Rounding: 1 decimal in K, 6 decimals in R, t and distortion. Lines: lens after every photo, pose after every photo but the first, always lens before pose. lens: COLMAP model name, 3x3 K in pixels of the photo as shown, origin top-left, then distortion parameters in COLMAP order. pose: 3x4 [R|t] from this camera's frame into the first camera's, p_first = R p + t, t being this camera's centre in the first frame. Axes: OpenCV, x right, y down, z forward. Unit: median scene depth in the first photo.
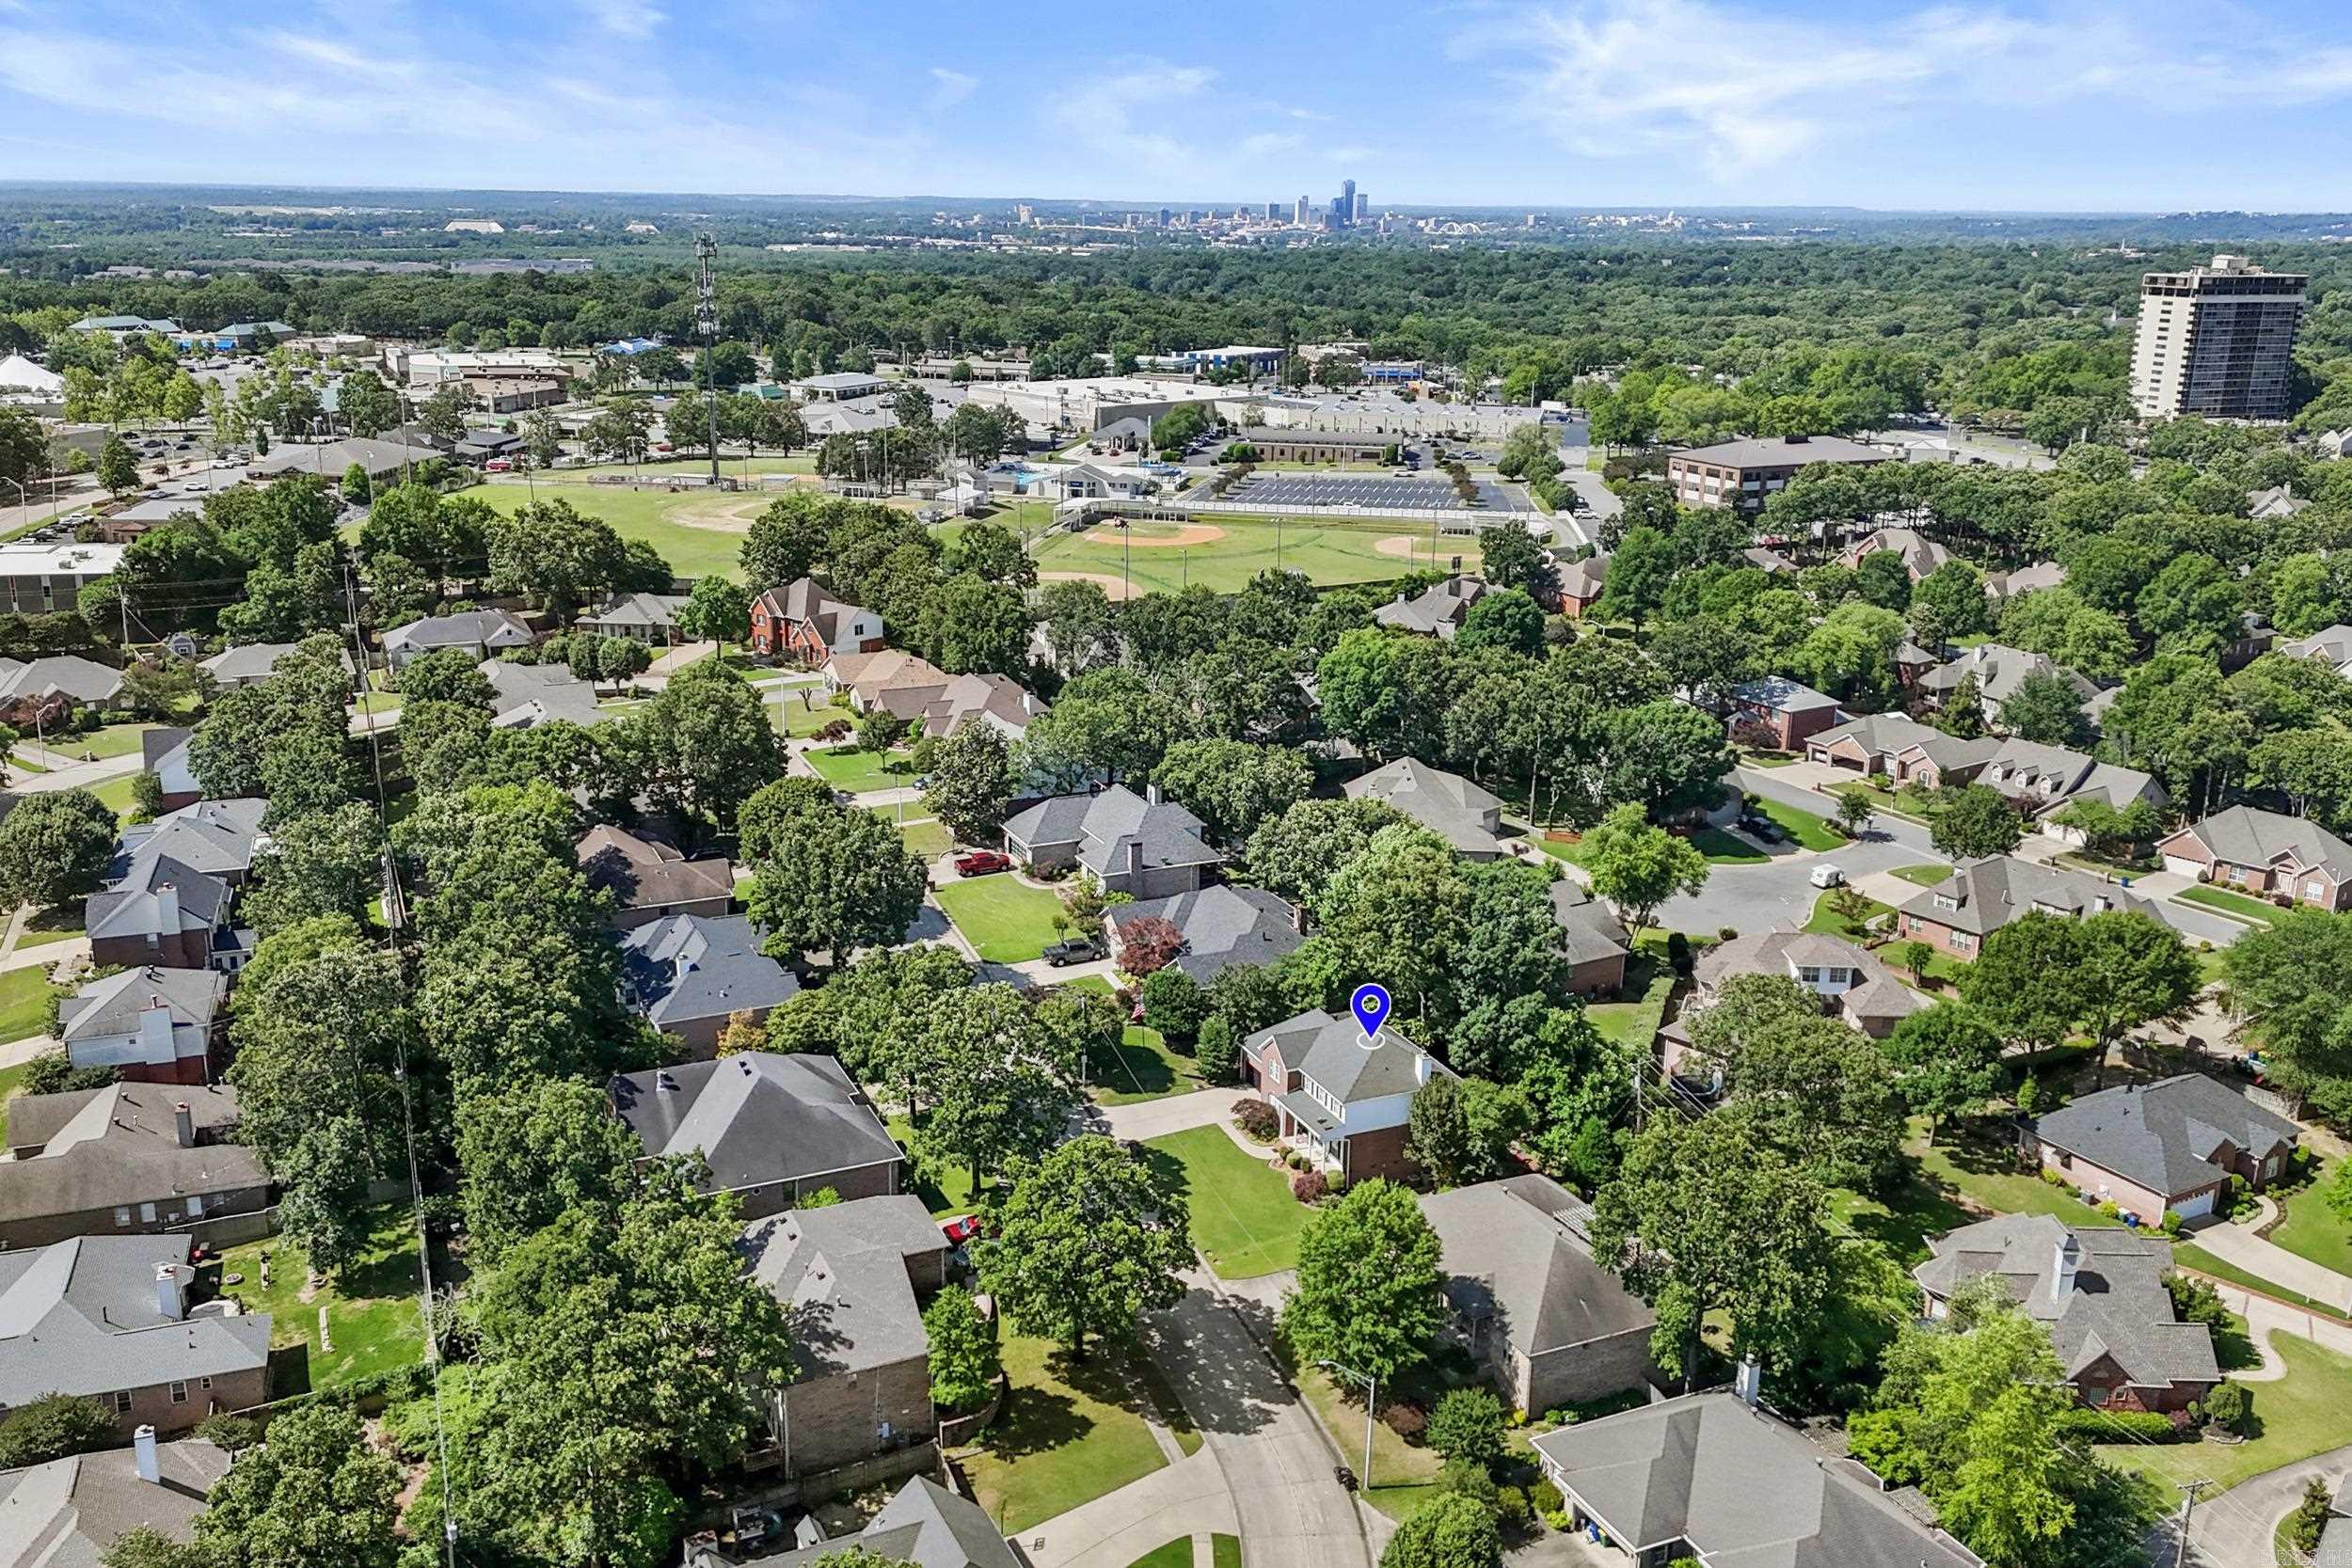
lens RADIAL K [[2029.5, 0, 1114.1], [0, 2029.5, 857.7], [0, 0, 1]] dist [0.084538, -0.090184]
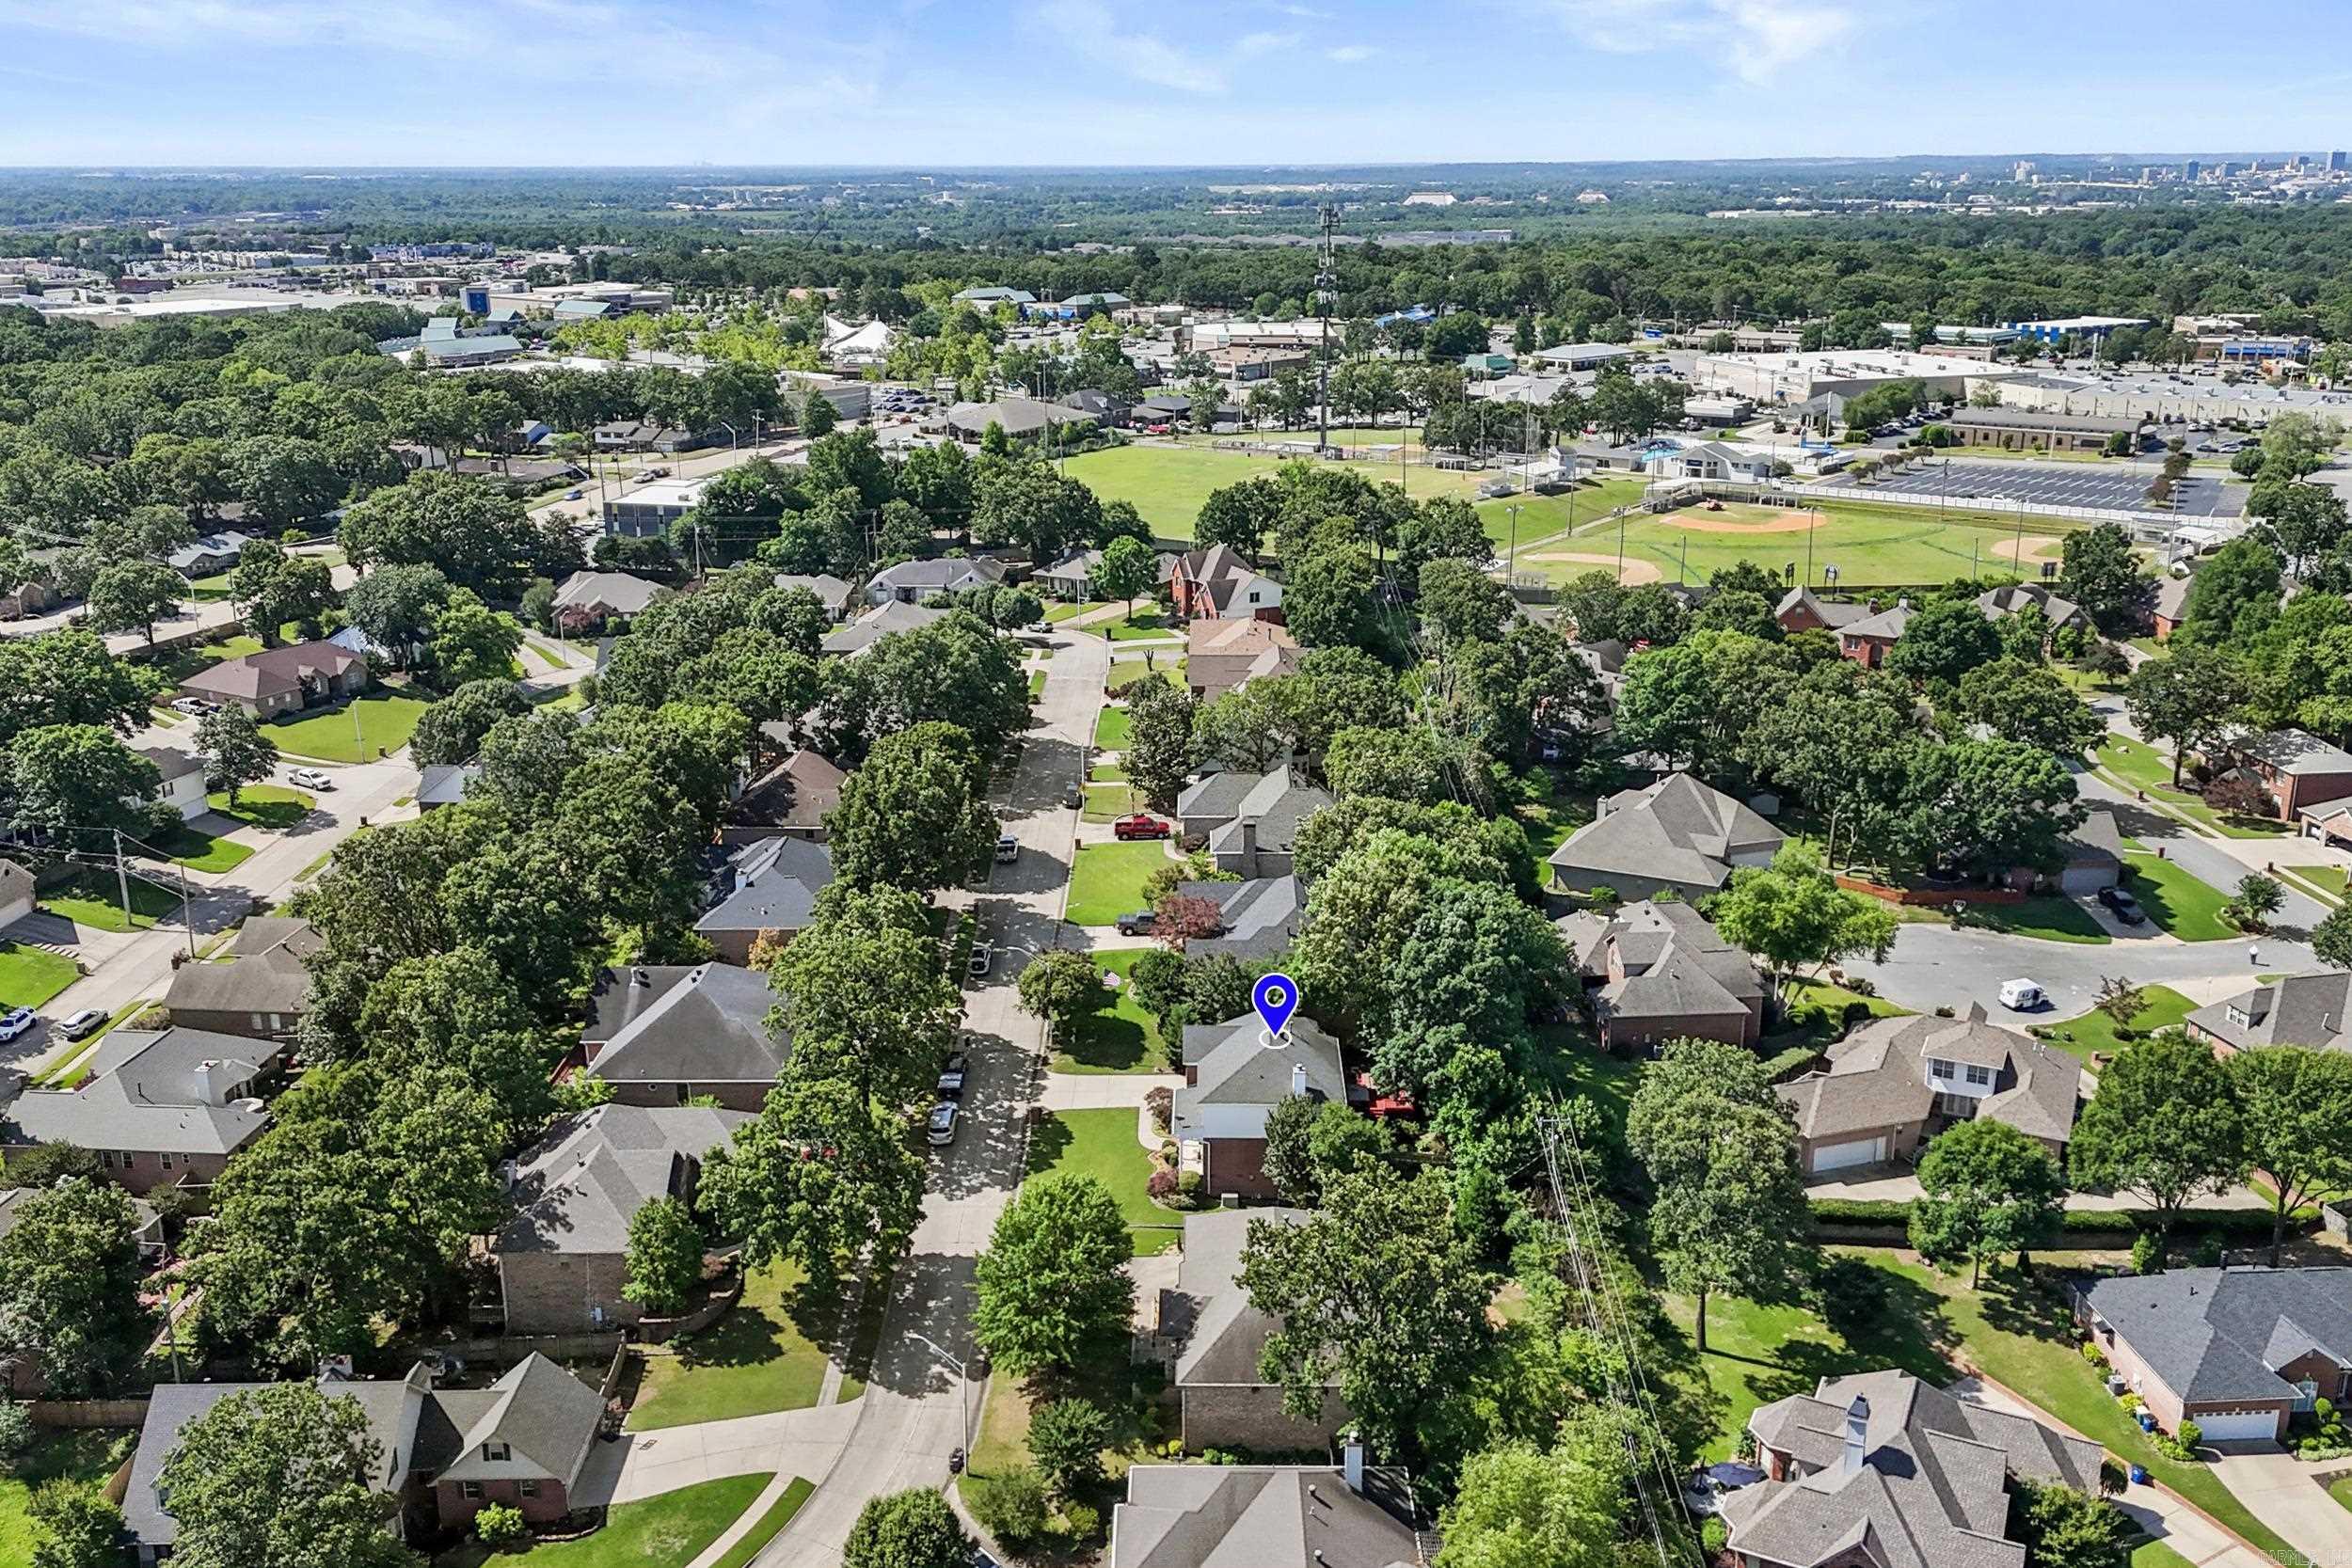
lens RADIAL K [[2029.5, 0, 1098.0], [0, 2029.5, 846.1], [0, 0, 1]] dist [0.084538, -0.090184]
pose [[0.901160, 0.120301, -0.416458, 0.248142], [-0.116749, 0.992576, 0.034094, -0.015078], [0.417468, 0.017897, 0.908515, 0.055525]]
